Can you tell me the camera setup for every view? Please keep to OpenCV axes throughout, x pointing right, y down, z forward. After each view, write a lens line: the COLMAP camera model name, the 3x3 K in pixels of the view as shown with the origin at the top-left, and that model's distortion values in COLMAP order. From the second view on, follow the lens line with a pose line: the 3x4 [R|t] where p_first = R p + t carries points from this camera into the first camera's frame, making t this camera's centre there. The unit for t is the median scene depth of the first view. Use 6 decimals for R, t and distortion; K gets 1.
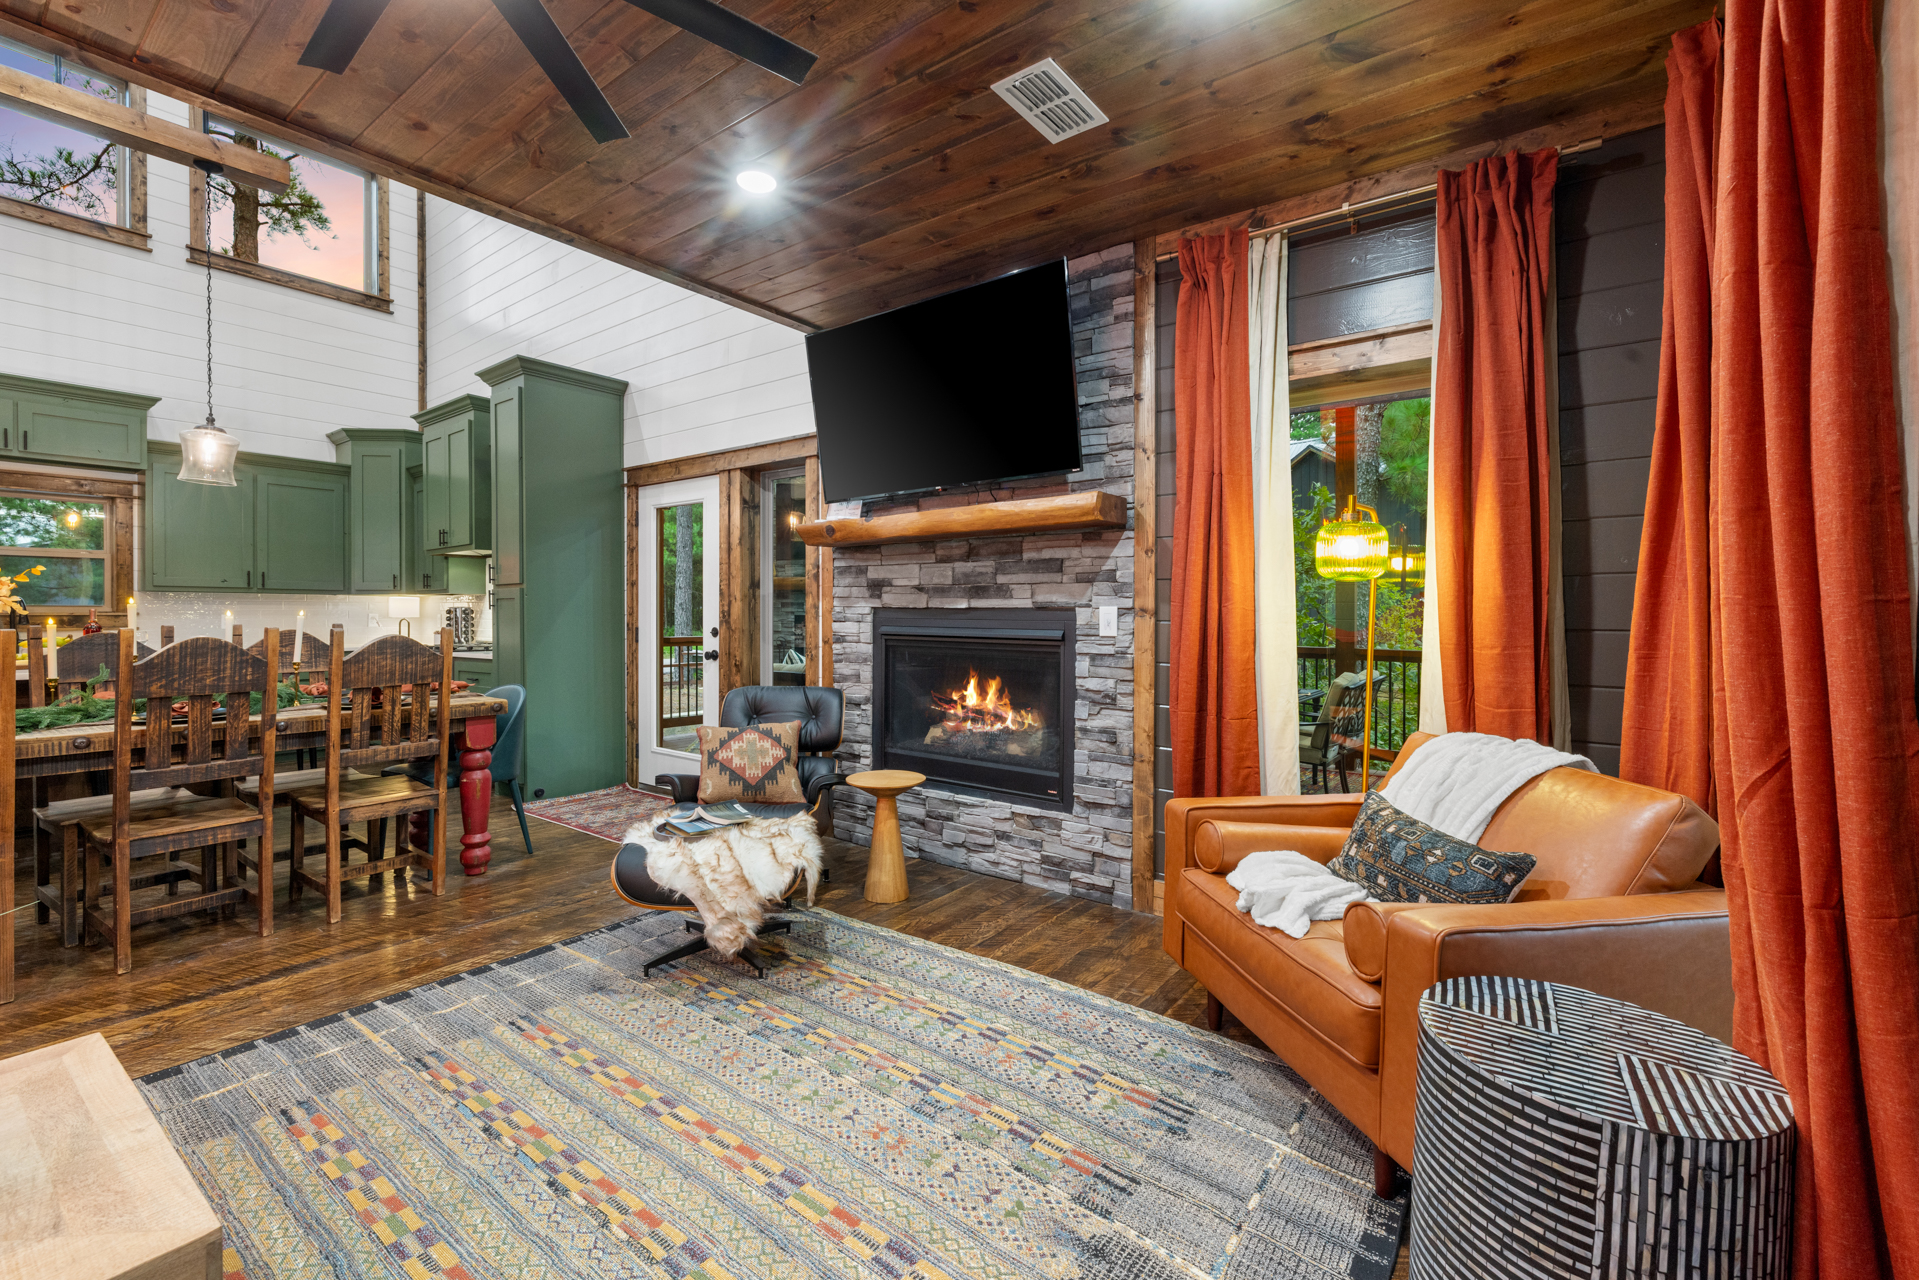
lens RADIAL K [[811.0, 0, 949.9], [0, 811.0, 620.8], [0, 0, 1]] dist [-0.000937, 0.001784]
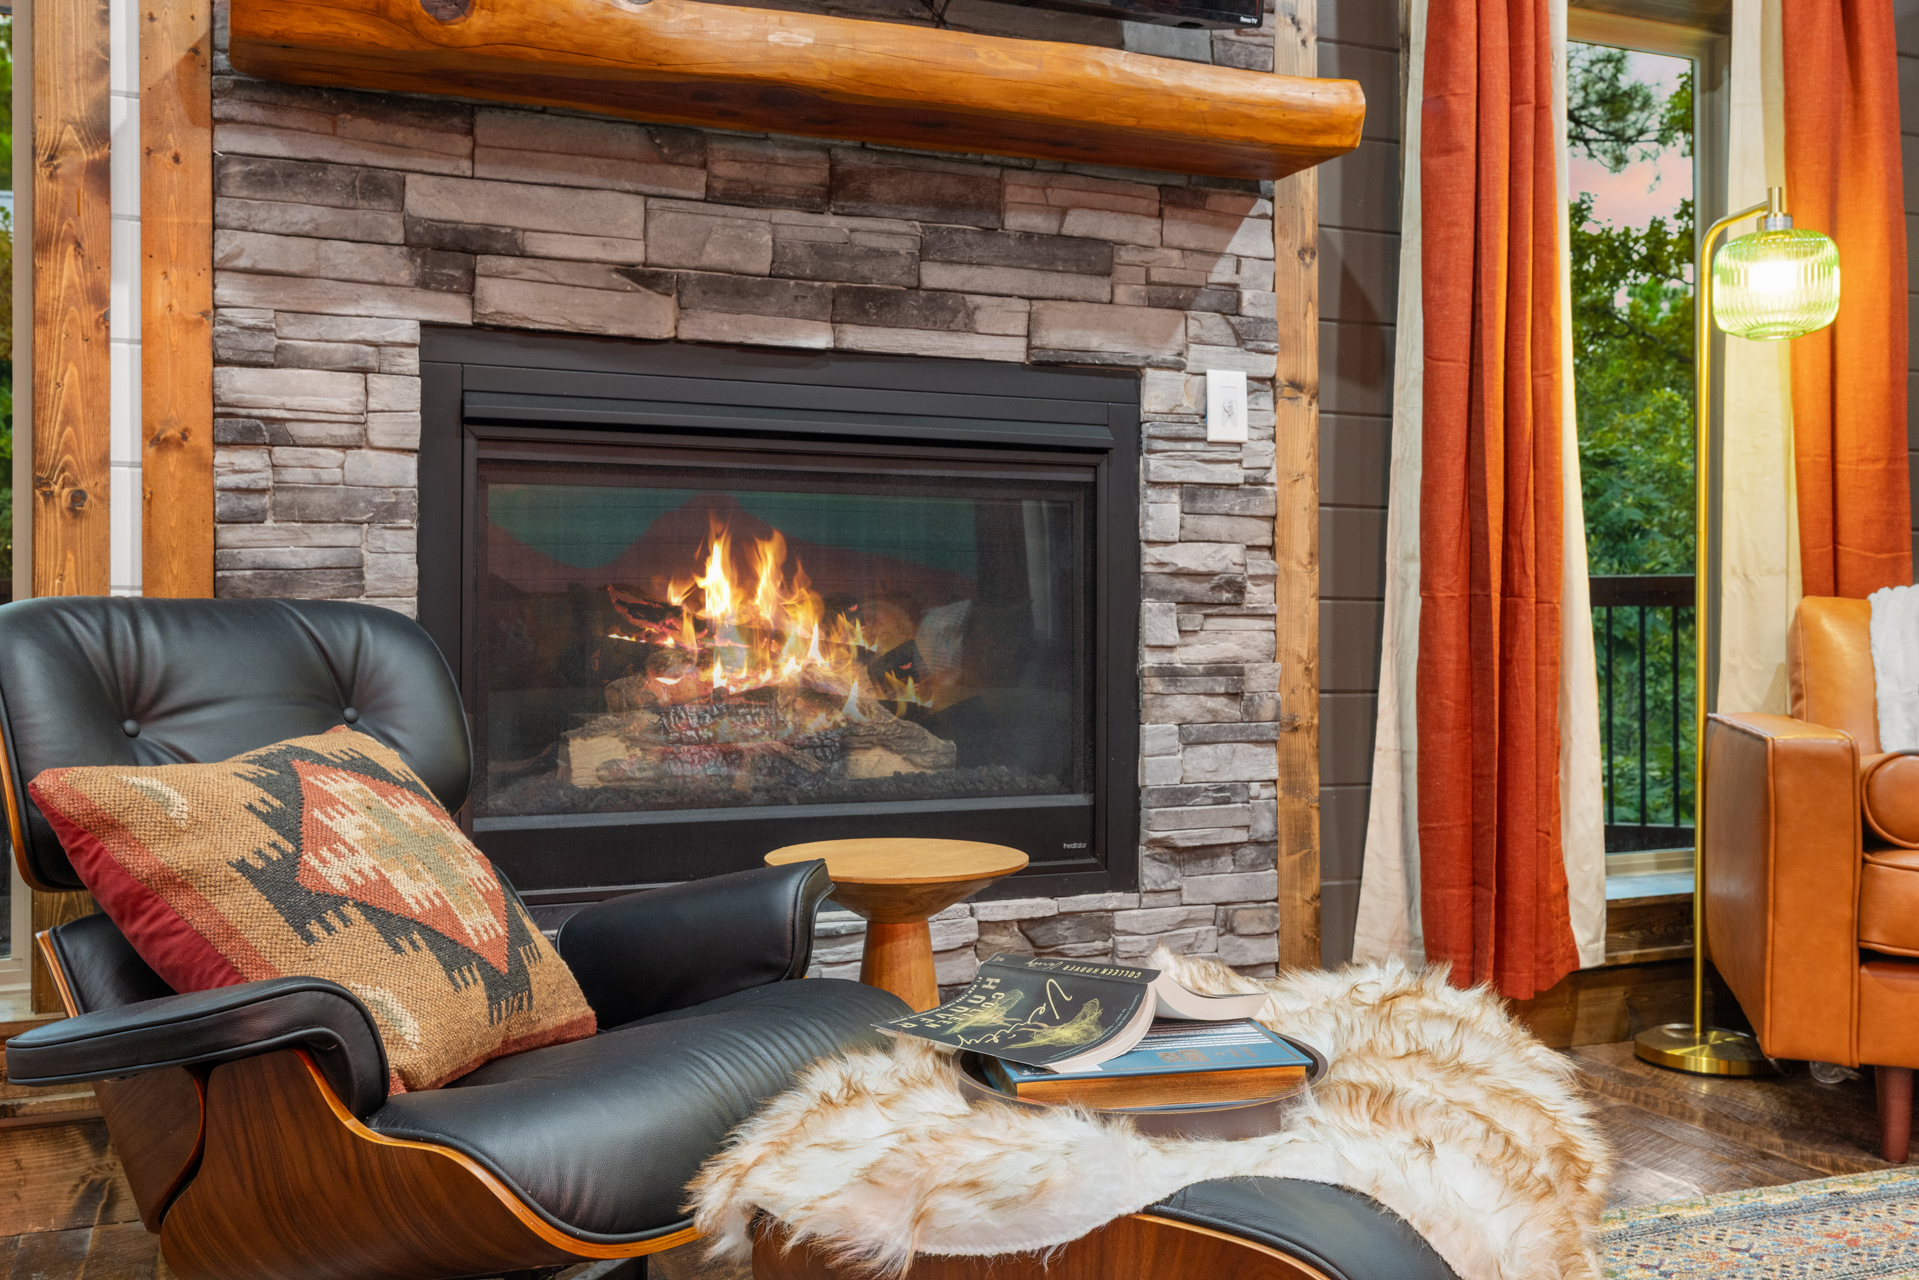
lens RADIAL K [[1711.3, 0, 955.0], [0, 1711.3, 600.1], [0, 0, 1]] dist [0.007474, 0.001908]
pose [[0.501541, 0.002141, 0.865131, -0.623751], [0.010312, 0.999911, -0.008453, 0.104263], [-0.865072, 0.013161, 0.501475, 0.662327]]
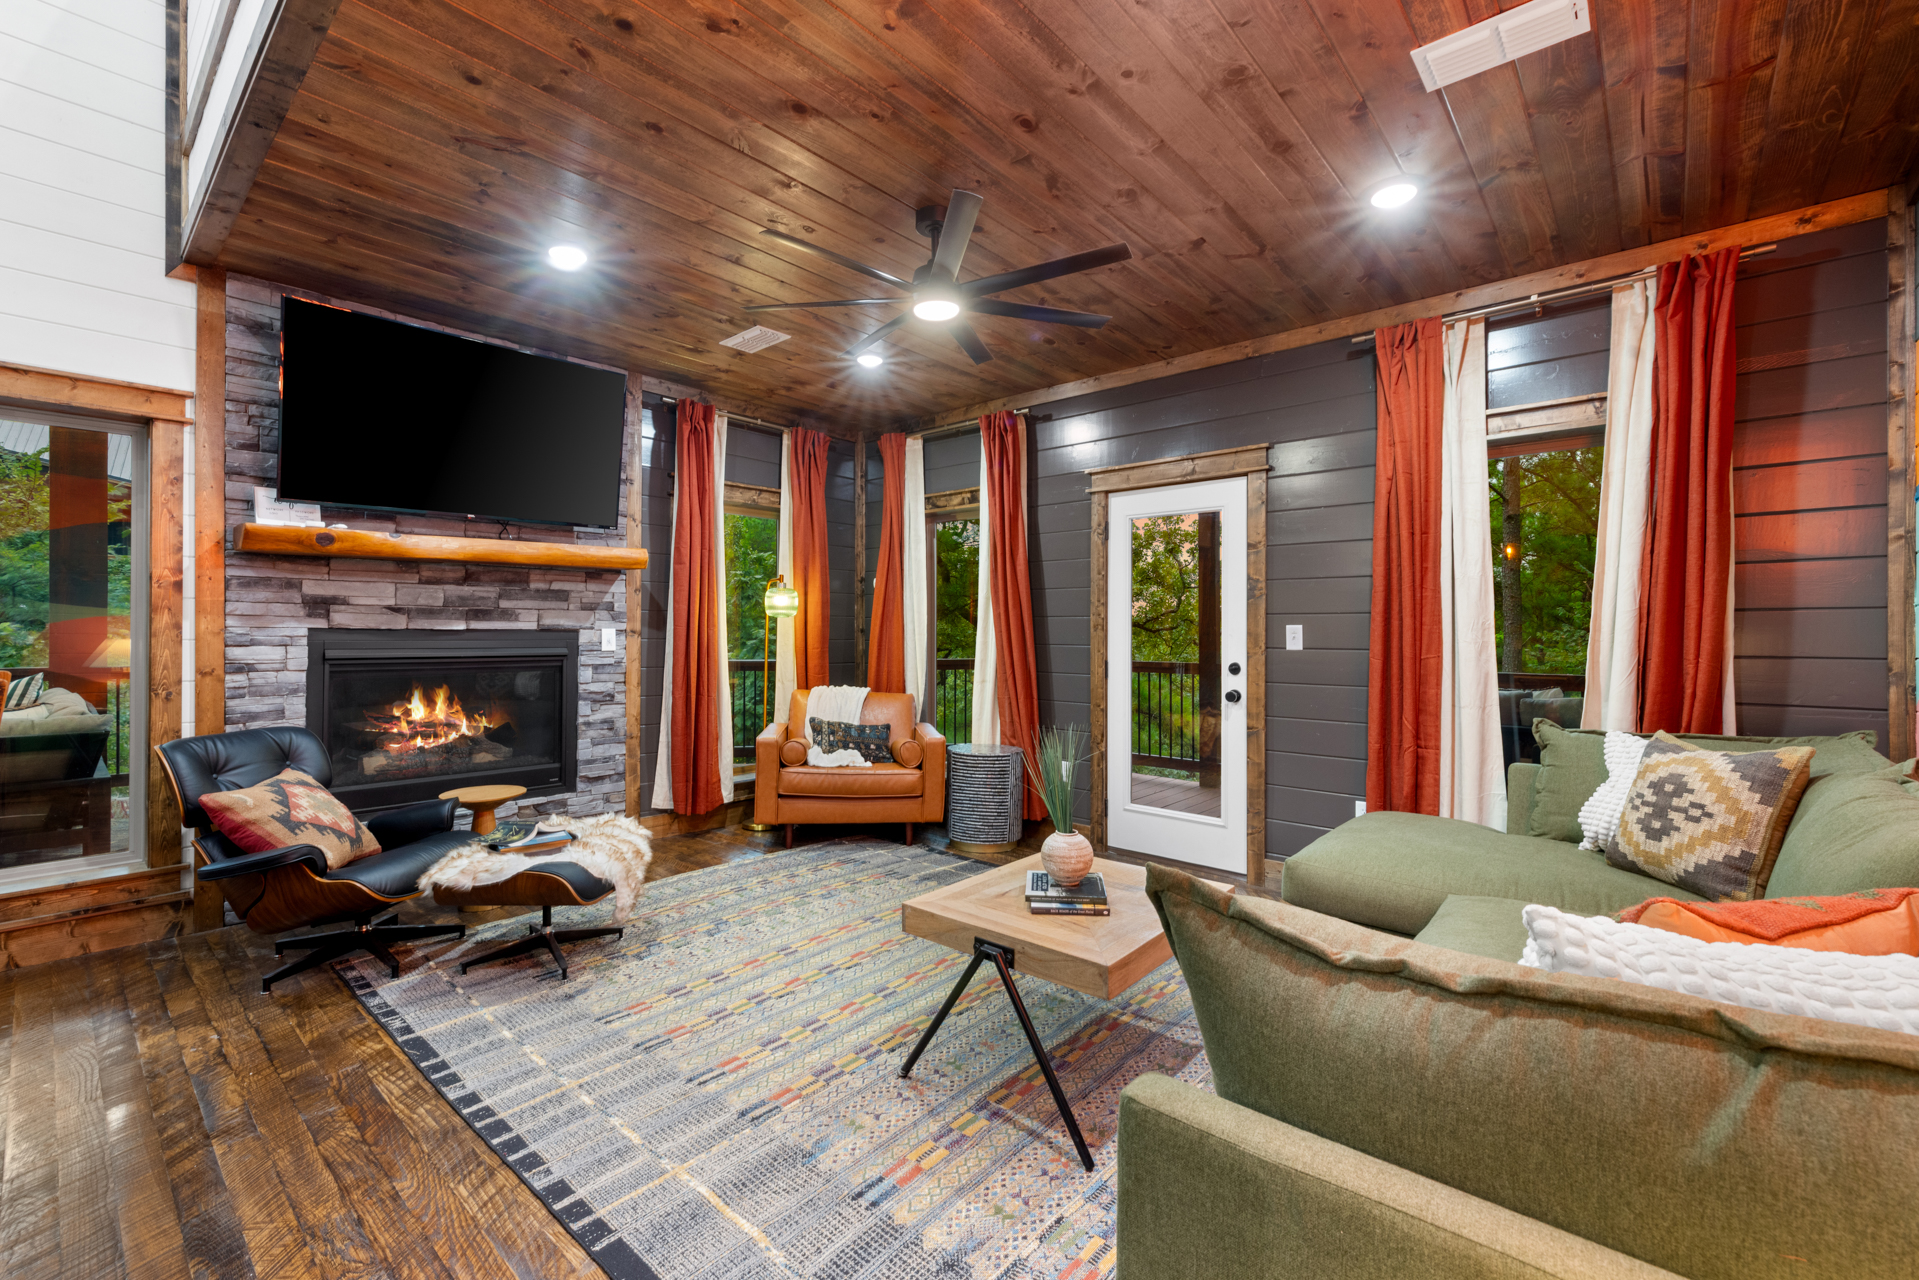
lens RADIAL K [[811.0, 0, 951.9], [0, 811.0, 626.2], [0, 0, 1]] dist [-0.000937, 0.001784]
pose [[0.077760, -0.001001, 0.996972, -1.083699], [0.003627, 0.999993, 0.000721, -0.020456], [-0.996965, 0.003560, 0.077763, 0.314043]]
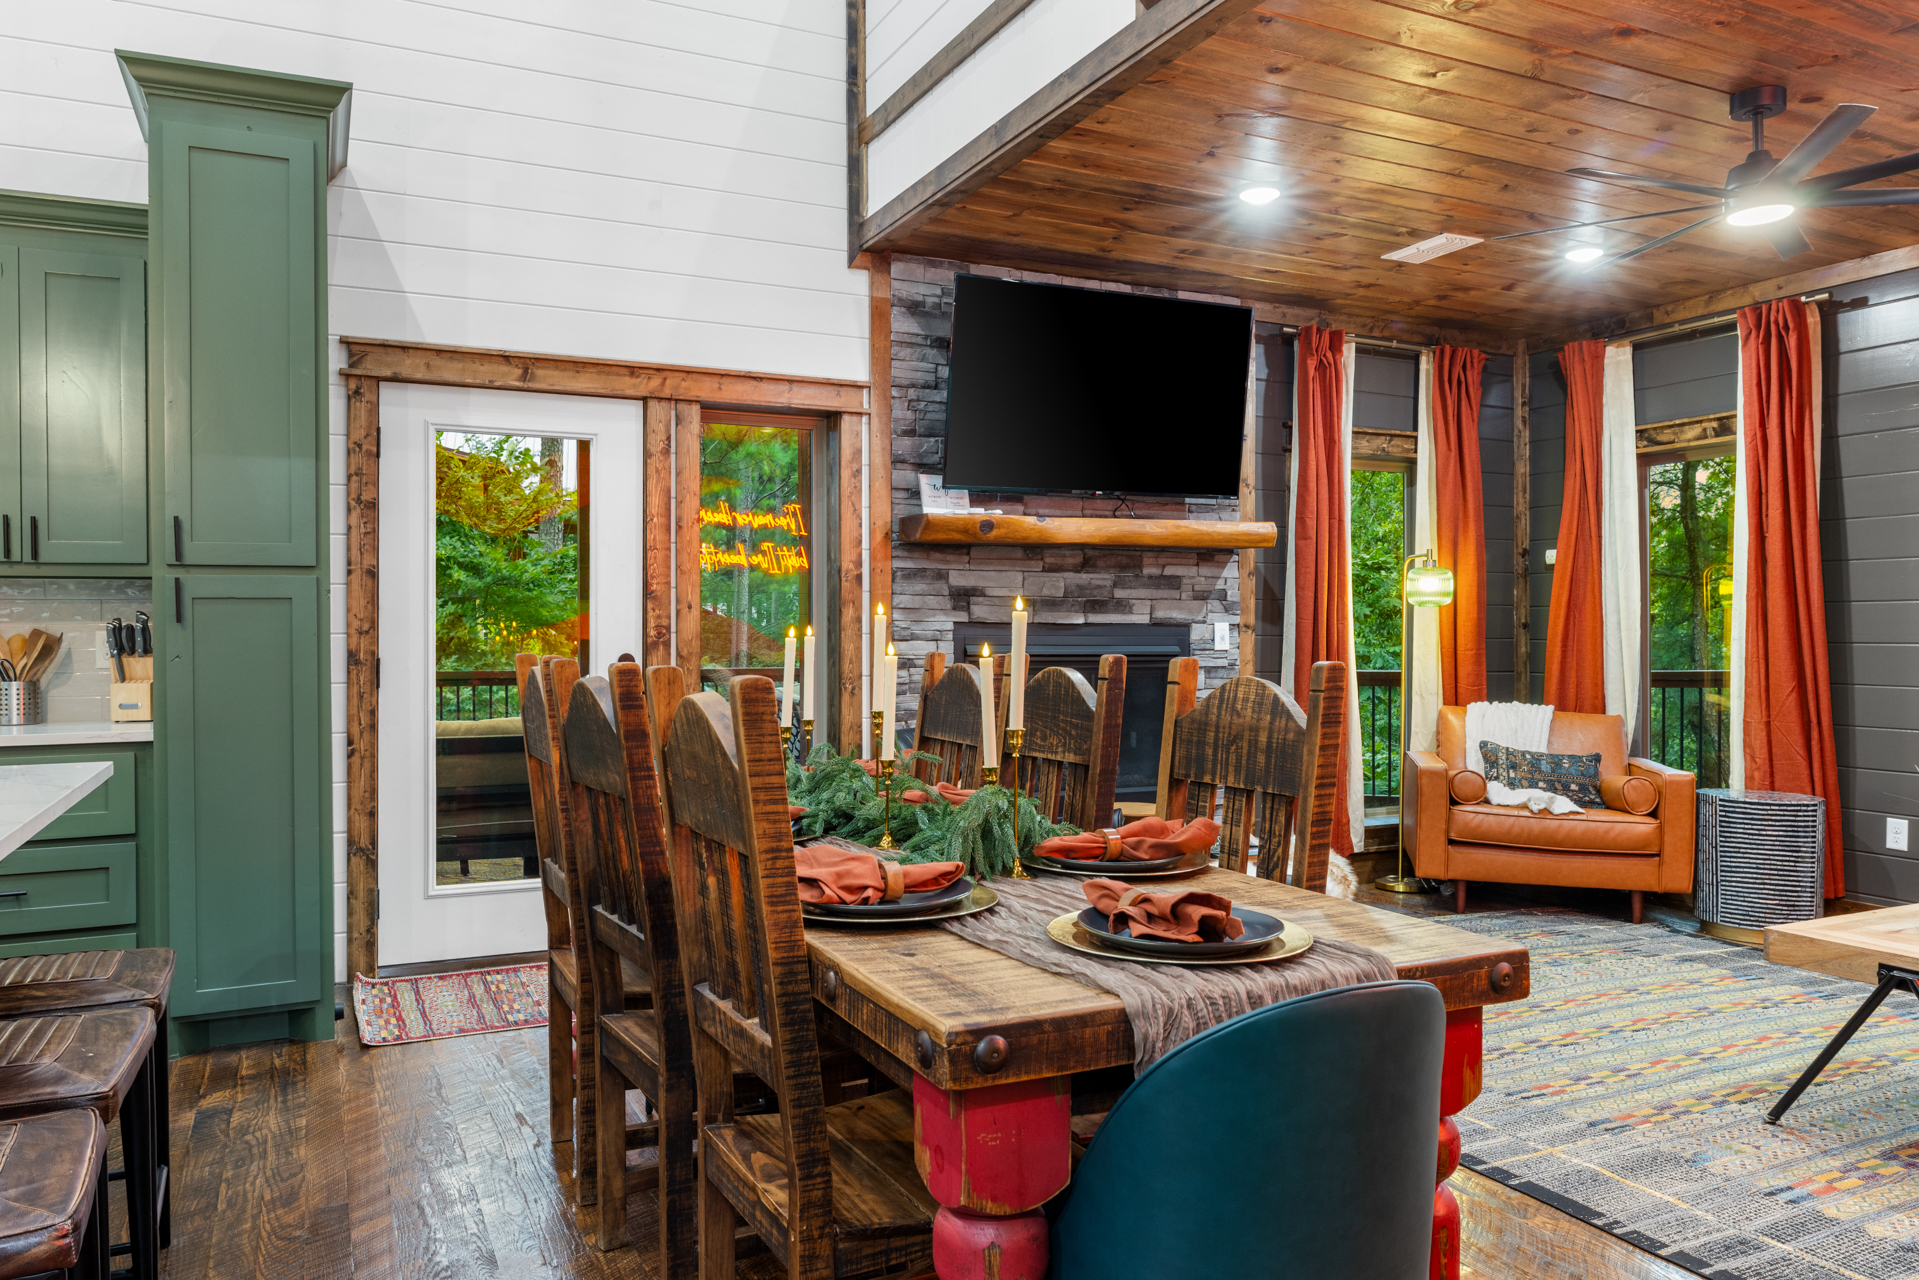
lens RADIAL K [[1350.0, 0, 951.0], [0, 1350.0, 632.0], [0, 0, 1]] dist [-0.001132, 0.003888]
pose [[0.458168, -0.004743, 0.888853, -1.544230], [0.008098, 0.999967, 0.001162, -0.010092], [-0.888829, 0.006666, 0.458191, 0.479535]]
